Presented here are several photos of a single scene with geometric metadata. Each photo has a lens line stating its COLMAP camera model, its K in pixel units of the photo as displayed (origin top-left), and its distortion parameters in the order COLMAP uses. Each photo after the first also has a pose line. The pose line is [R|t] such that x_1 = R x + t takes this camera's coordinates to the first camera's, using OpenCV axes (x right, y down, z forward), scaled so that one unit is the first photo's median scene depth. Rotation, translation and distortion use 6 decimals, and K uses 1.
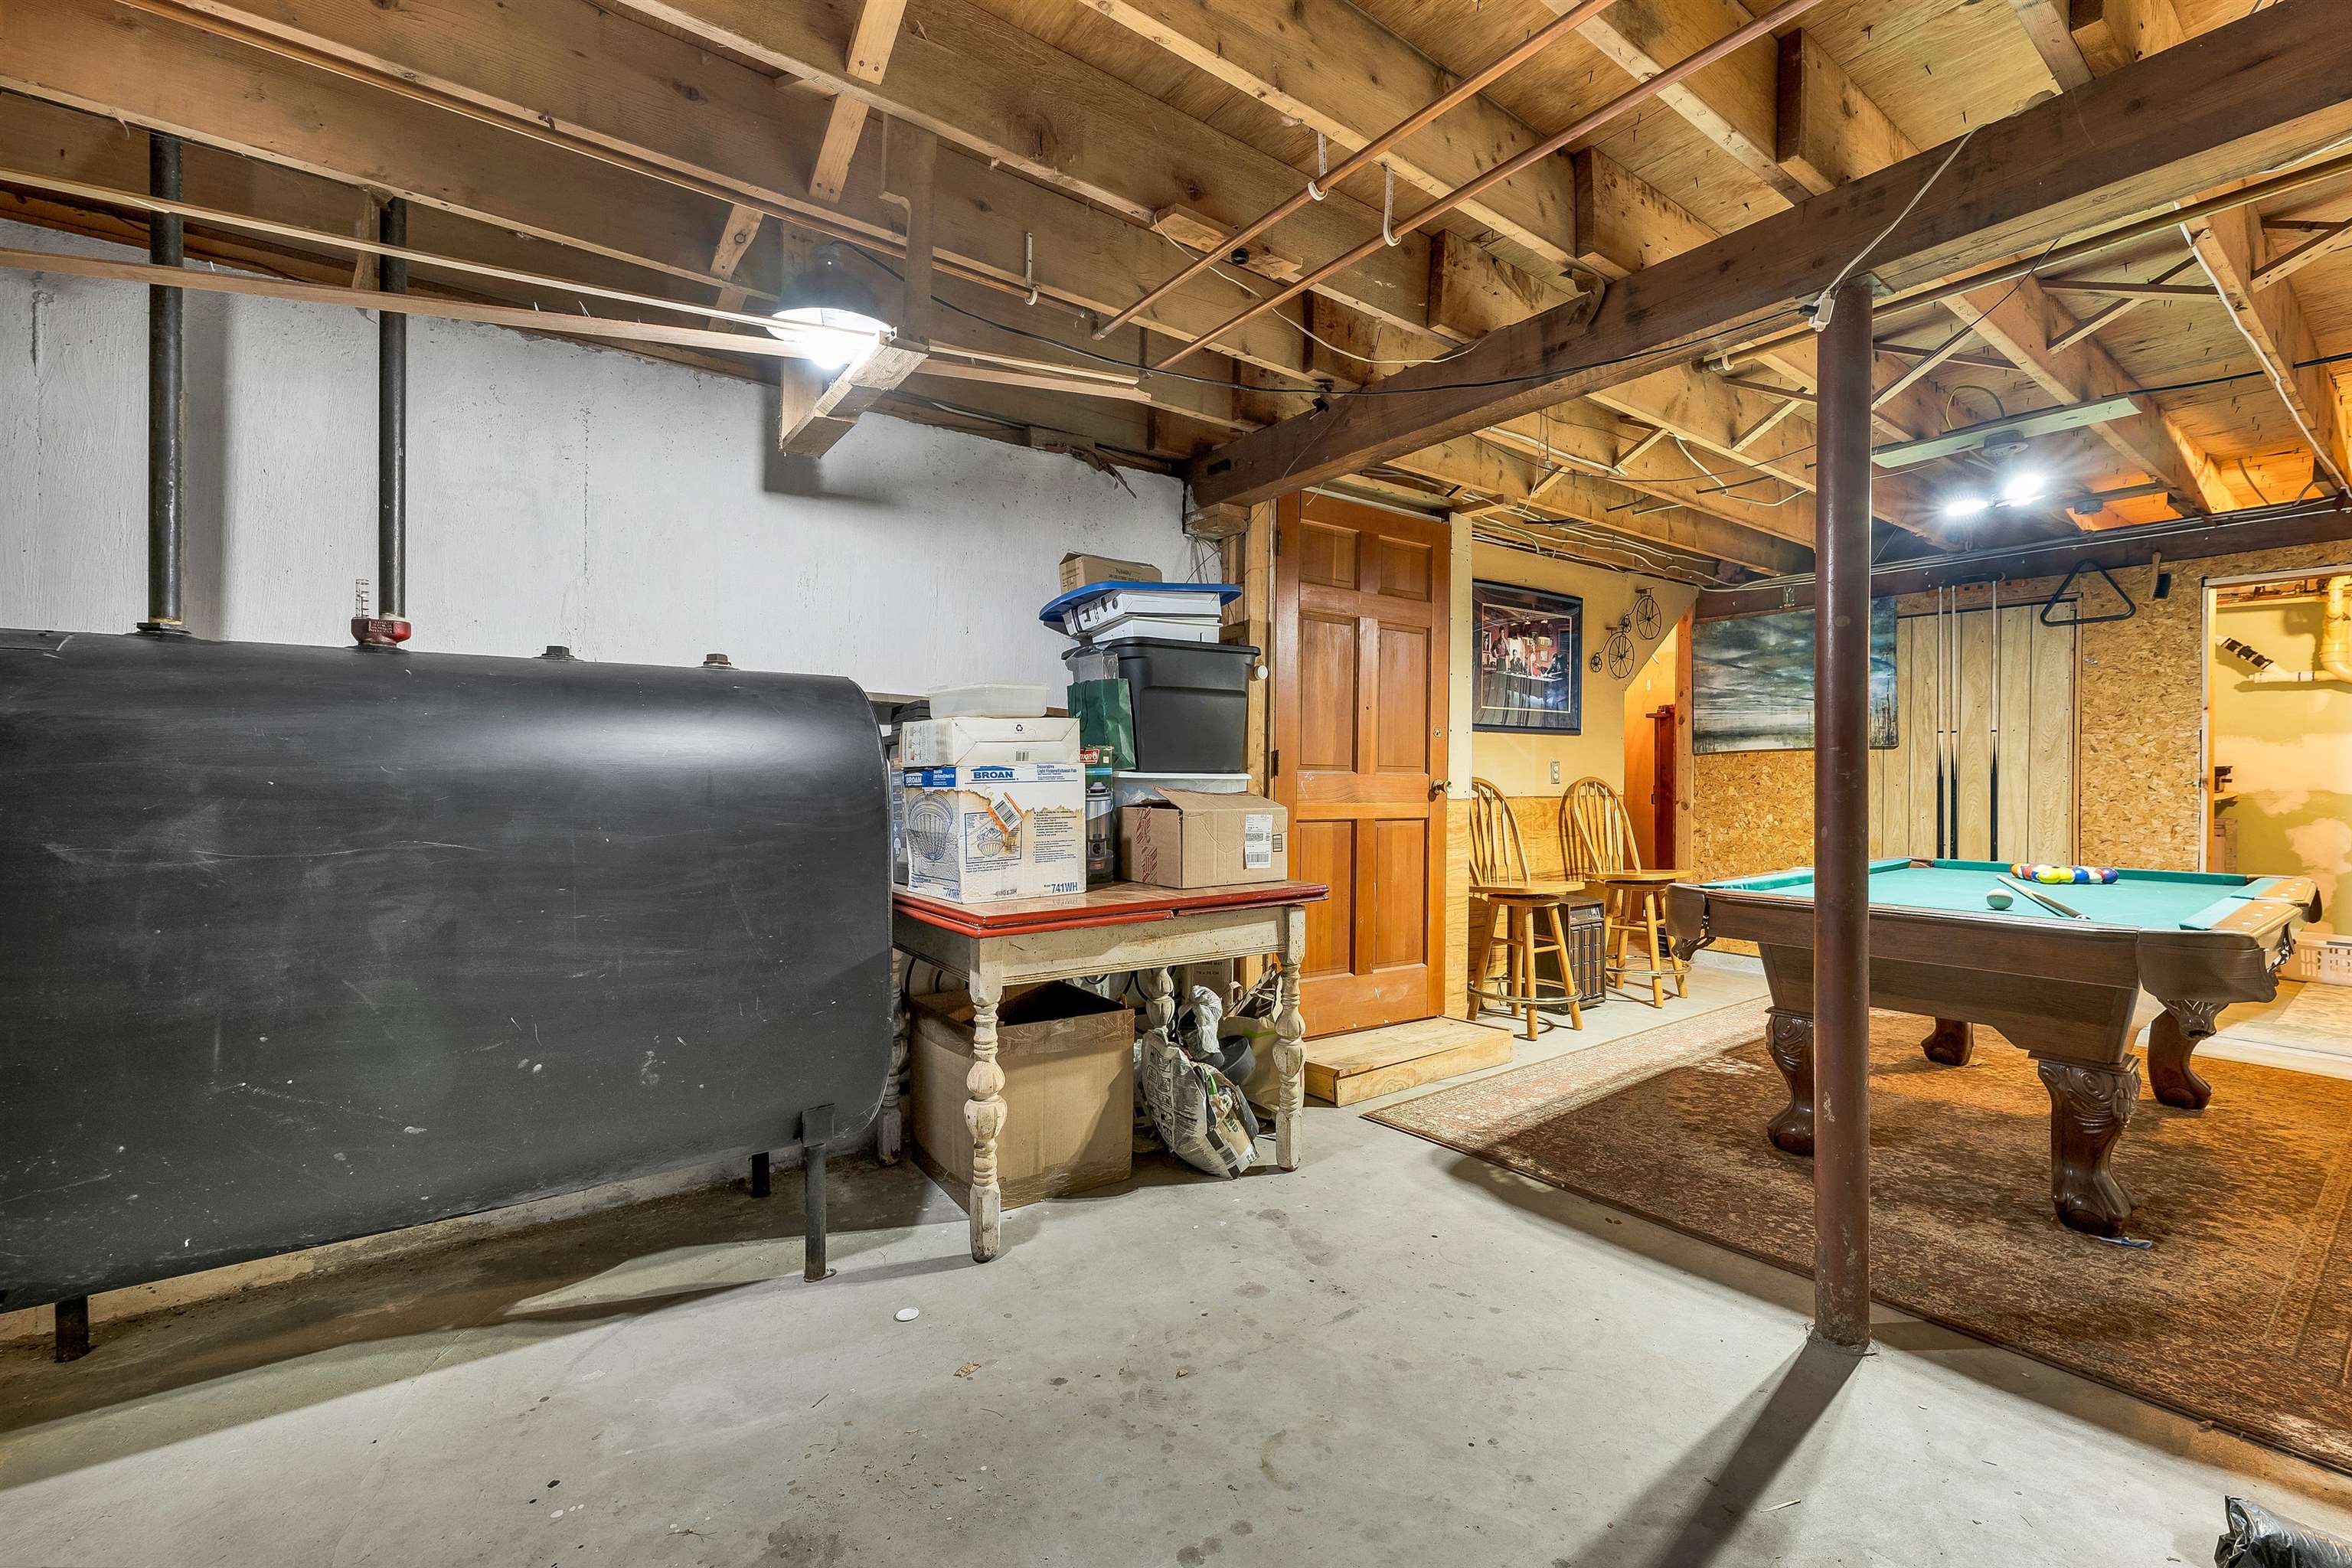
lens RADIAL K [[983.6, 0, 1170.0], [0, 983.6, 783.7], [0, 0, 1]] dist [-0.002482, -0.000812]
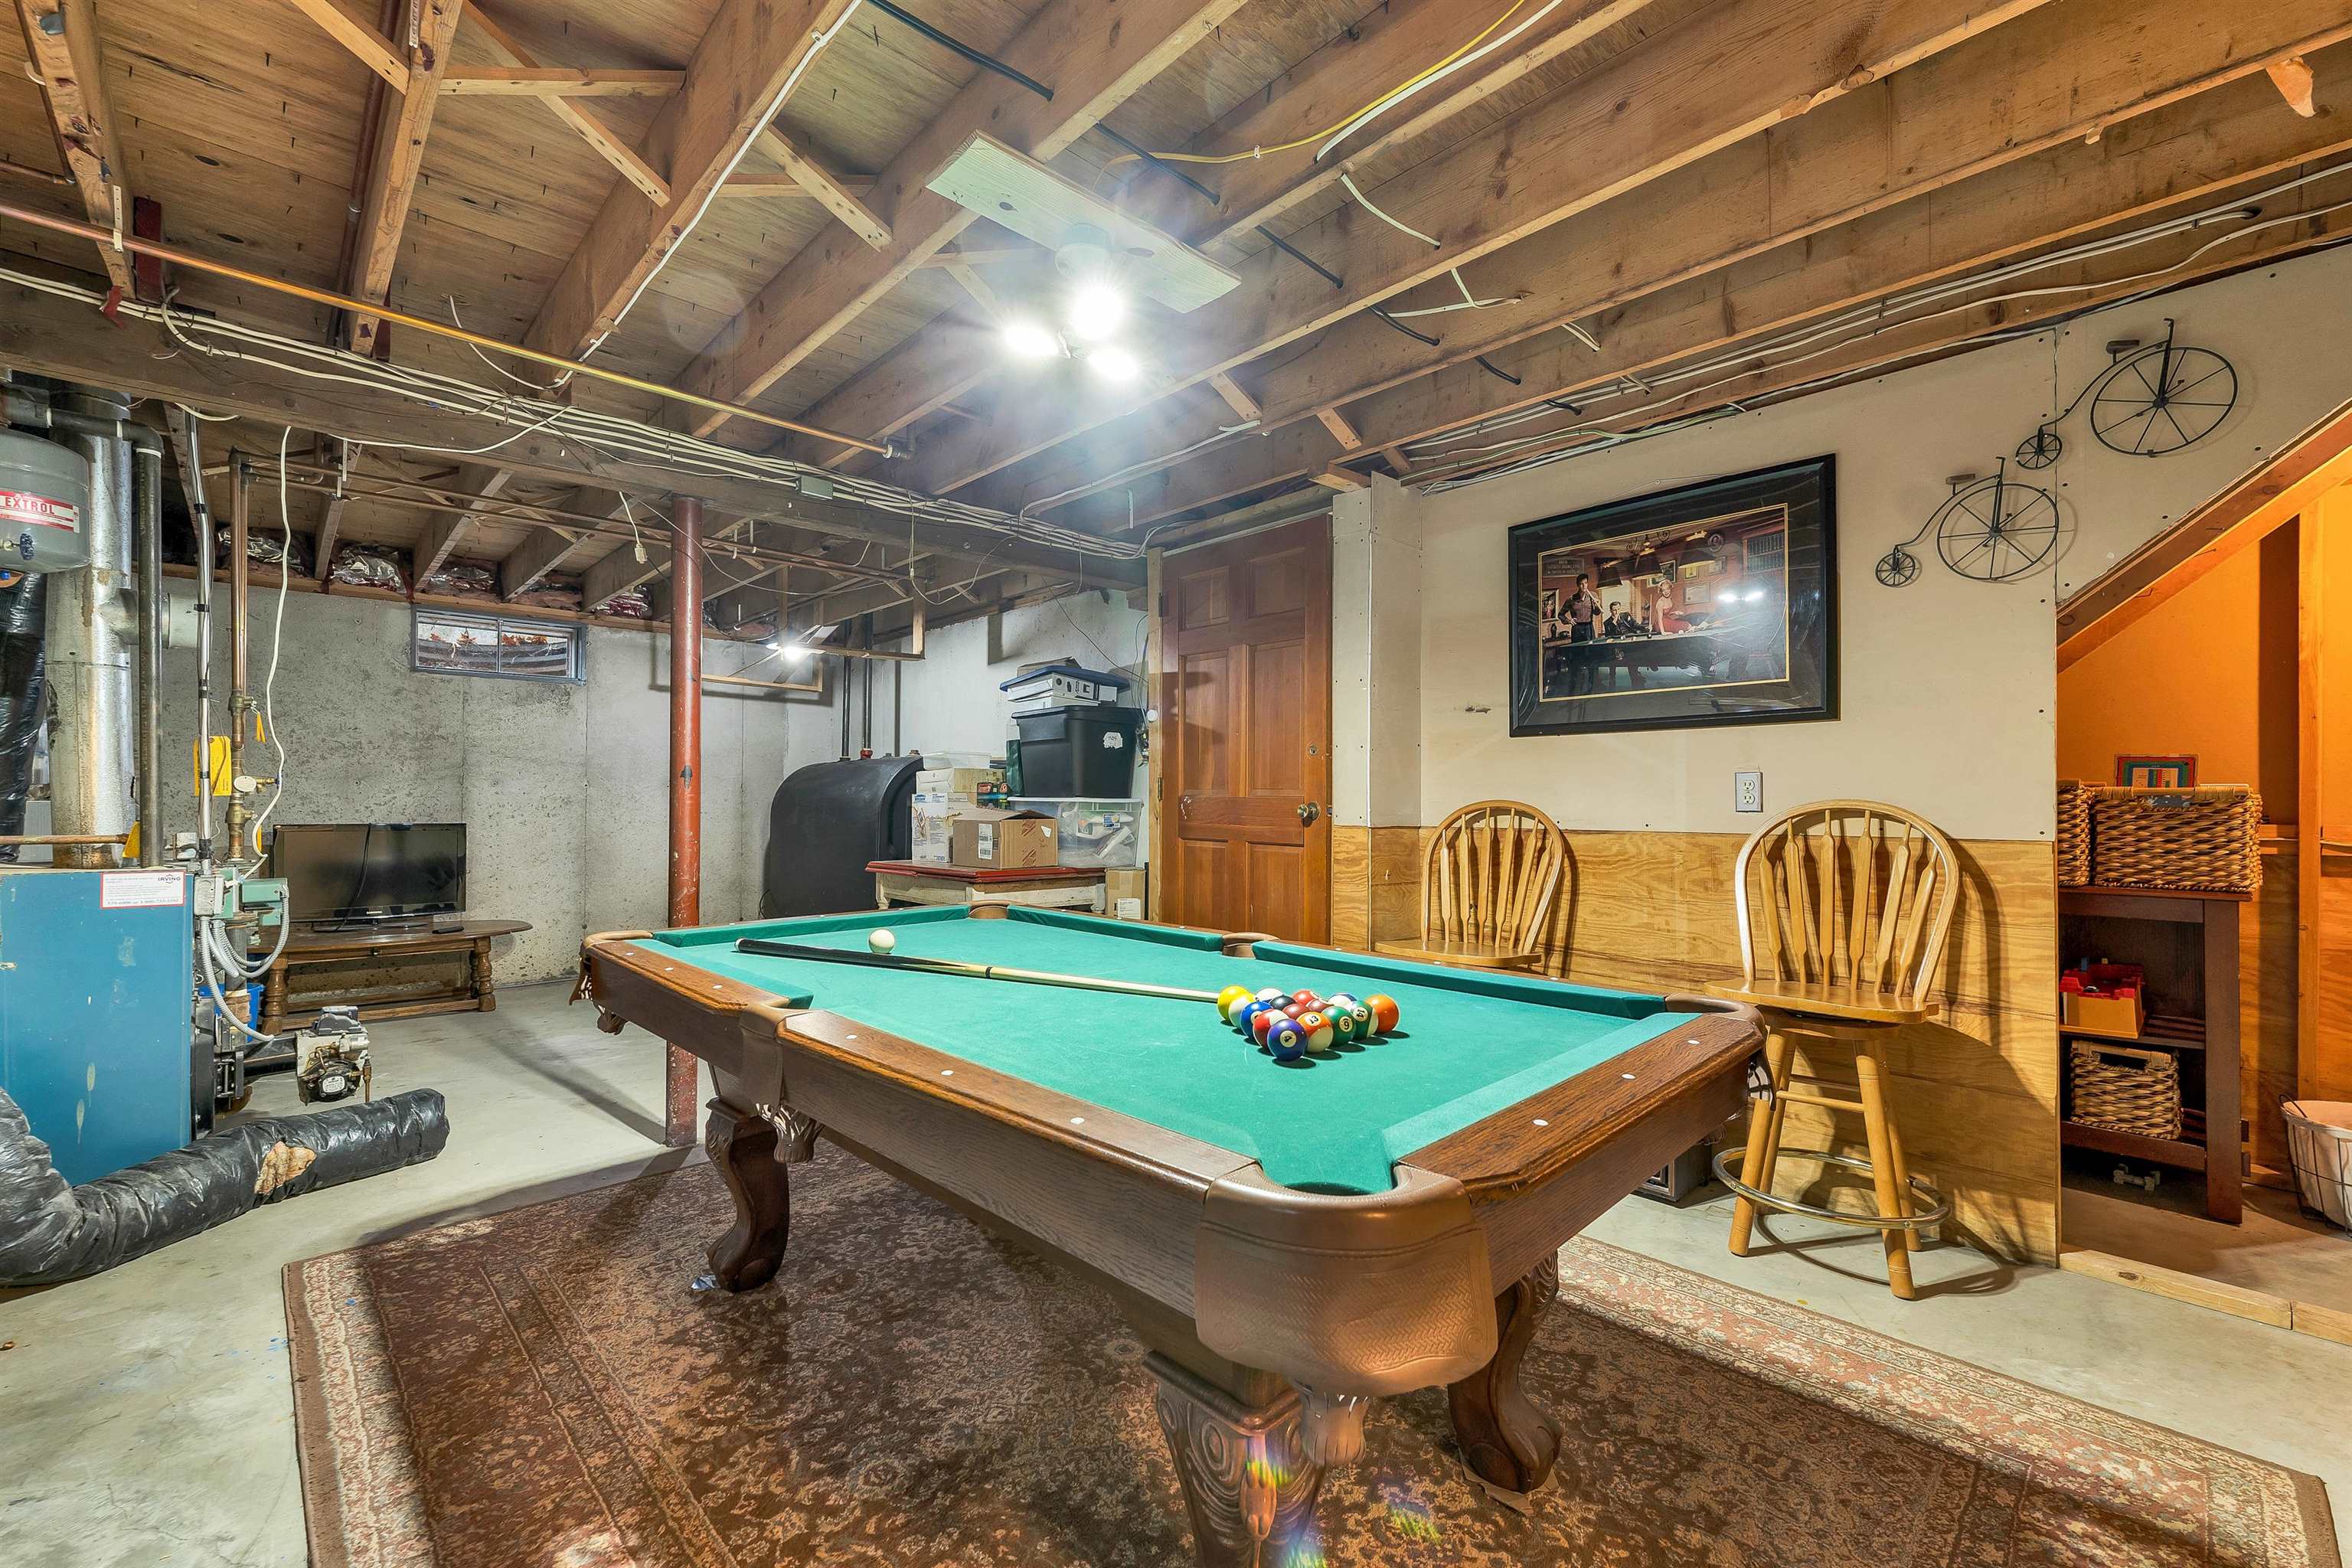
lens RADIAL K [[964.5, 0, 1170.0], [0, 964.5, 791.6], [0, 0, 1]] dist [0.001129, -0.000730]
pose [[0.123841, -0.007682, -0.992272, 0.943752], [-0.006466, 0.999943, -0.008549, -0.004692], [0.992281, 0.007475, 0.123785, 0.634952]]
